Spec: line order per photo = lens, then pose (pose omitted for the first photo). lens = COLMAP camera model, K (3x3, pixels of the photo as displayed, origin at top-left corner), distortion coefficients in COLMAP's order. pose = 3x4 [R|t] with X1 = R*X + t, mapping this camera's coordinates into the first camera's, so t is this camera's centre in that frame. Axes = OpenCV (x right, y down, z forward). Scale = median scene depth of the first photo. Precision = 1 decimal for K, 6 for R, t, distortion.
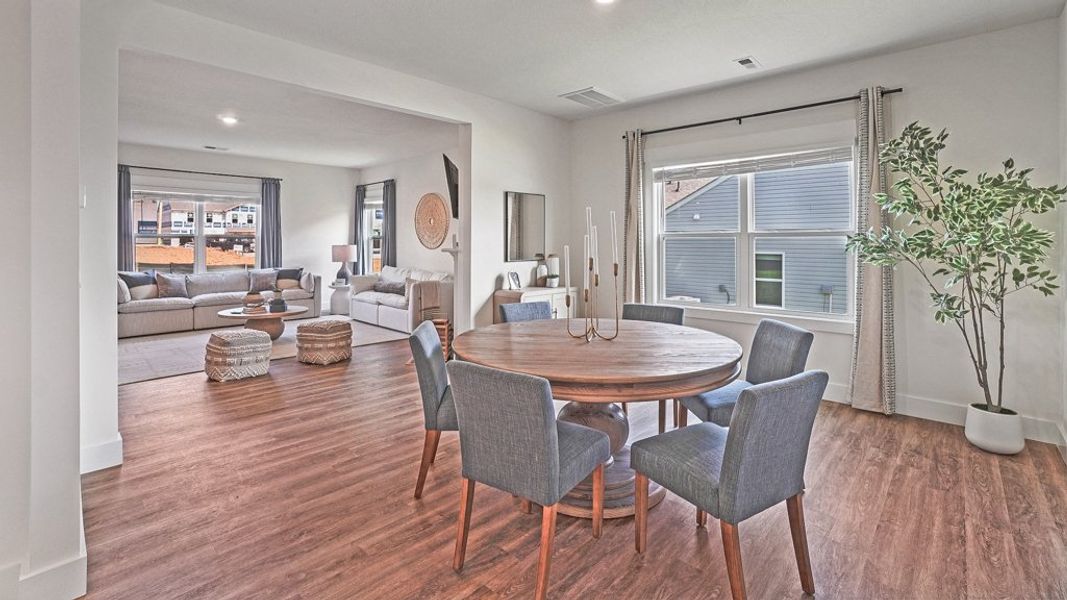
lens RADIAL K [[469.8, 0, 532.3], [0, 469.8, 242.4], [0, 0, 1]] dist [-0.064745, 0.023799]
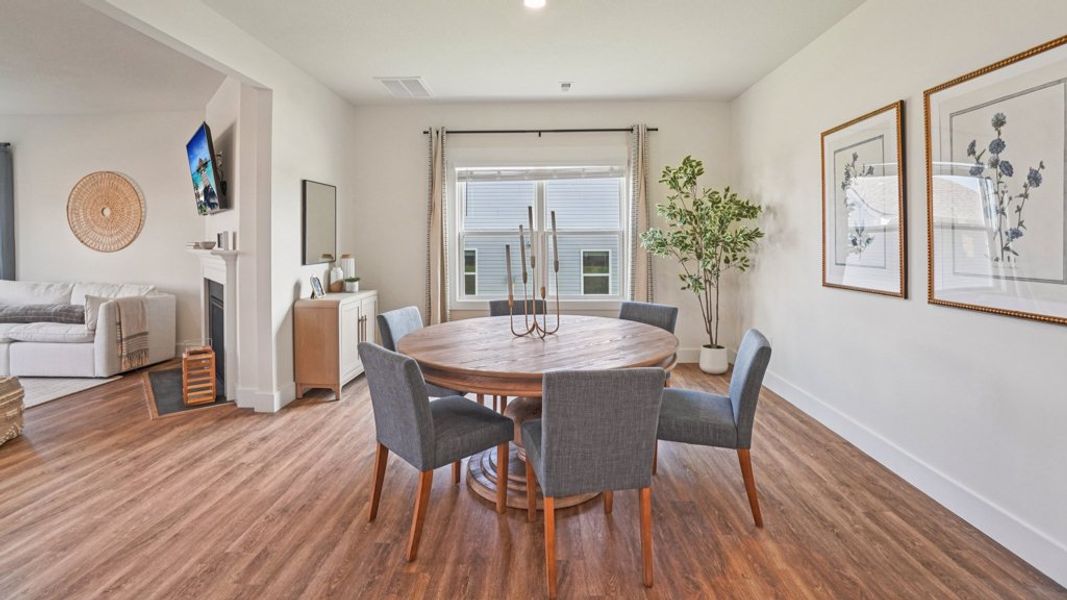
lens RADIAL K [[469.8, 0, 532.3], [0, 469.8, 242.4], [0, 0, 1]] dist [-0.064745, 0.023799]
pose [[0.749963, -0.007757, 0.661434, -0.285370], [0.005080, 0.999969, 0.005967, -0.001187], [-0.661460, -0.001115, 0.749980, 0.123751]]
